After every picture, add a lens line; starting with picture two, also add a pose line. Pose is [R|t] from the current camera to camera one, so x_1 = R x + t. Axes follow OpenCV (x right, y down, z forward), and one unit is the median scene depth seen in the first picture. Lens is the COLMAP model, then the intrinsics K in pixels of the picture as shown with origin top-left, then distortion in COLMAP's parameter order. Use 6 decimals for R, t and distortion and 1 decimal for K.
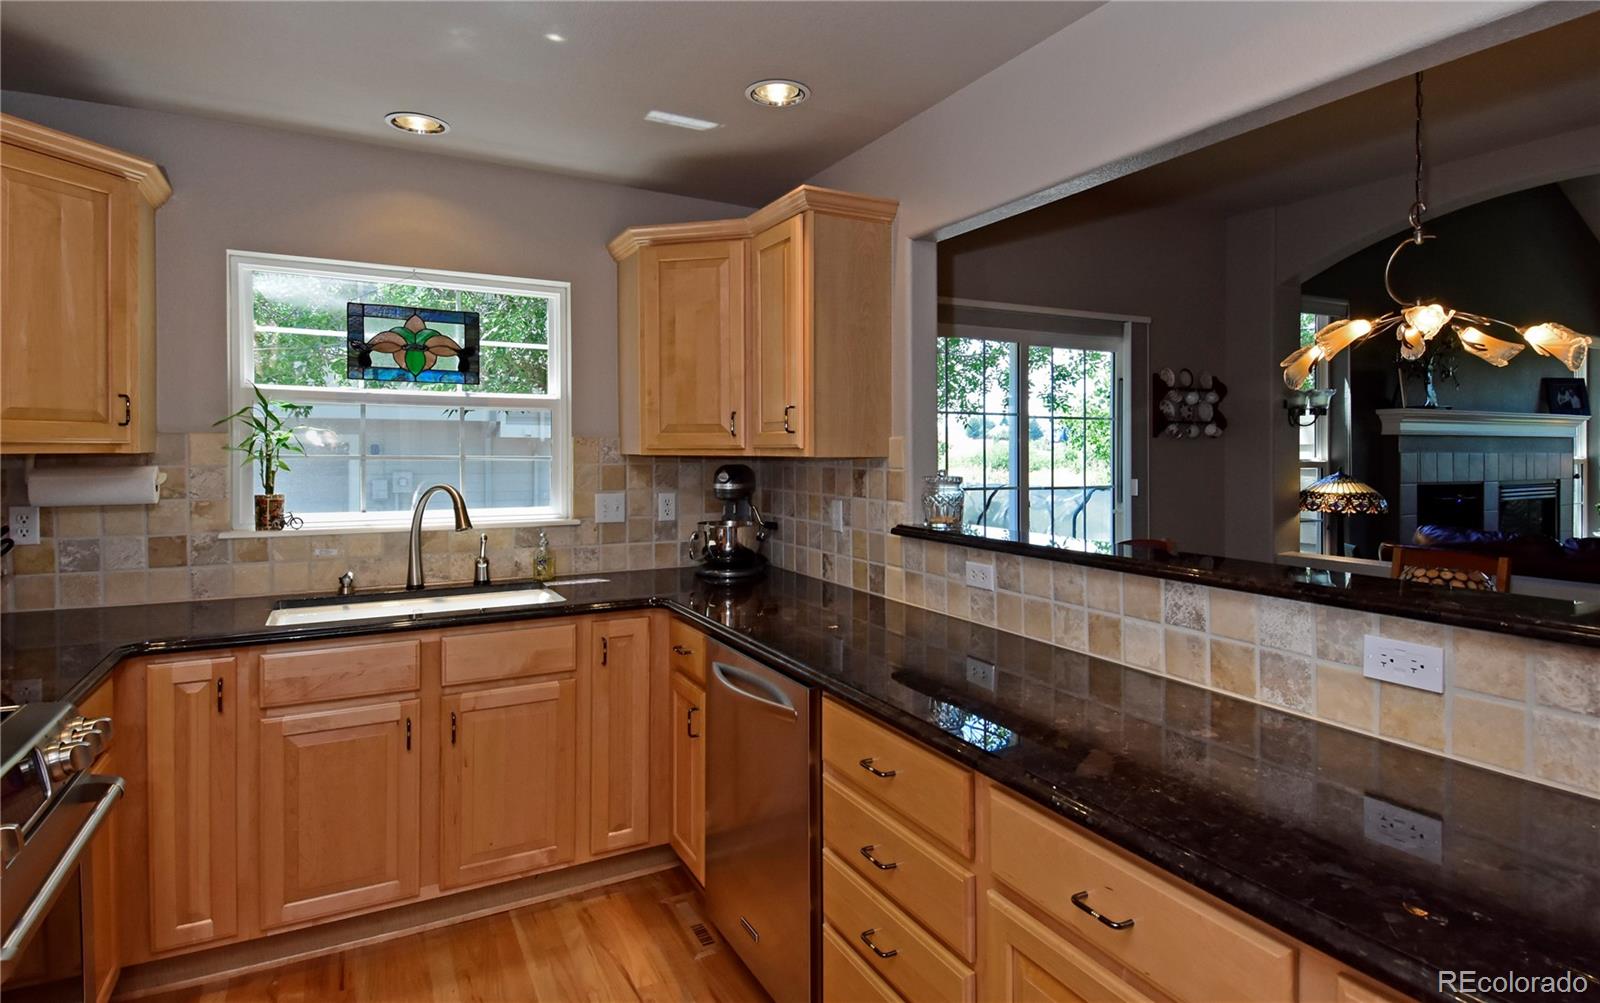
lens RADIAL K [[832.9, 0, 783.0], [0, 832.9, 427.9], [0, 0, 1]] dist [0.004604, -0.000787]
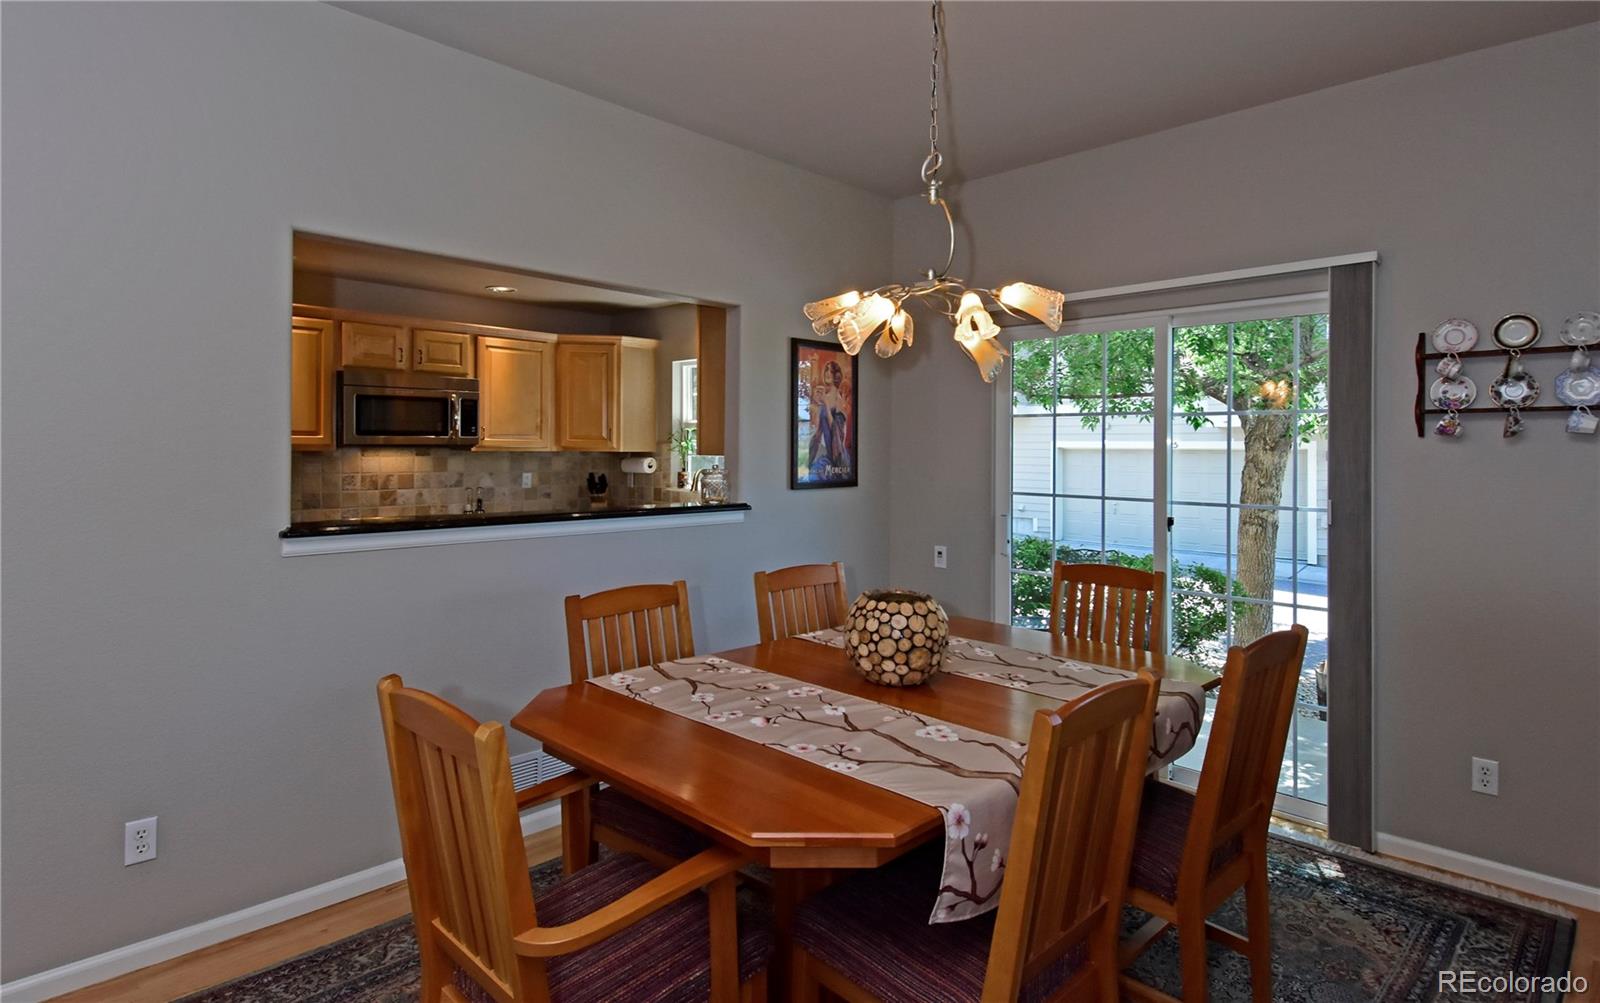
lens RADIAL K [[832.9, 0, 794.2], [0, 832.9, 448.6], [0, 0, 1]] dist [0.004604, -0.000787]
pose [[0.297611, -0.001766, -0.954685, 0.894147], [0.012596, 0.999919, 0.002077, 0.011167], [0.954604, -0.012643, 0.297609, 0.375387]]
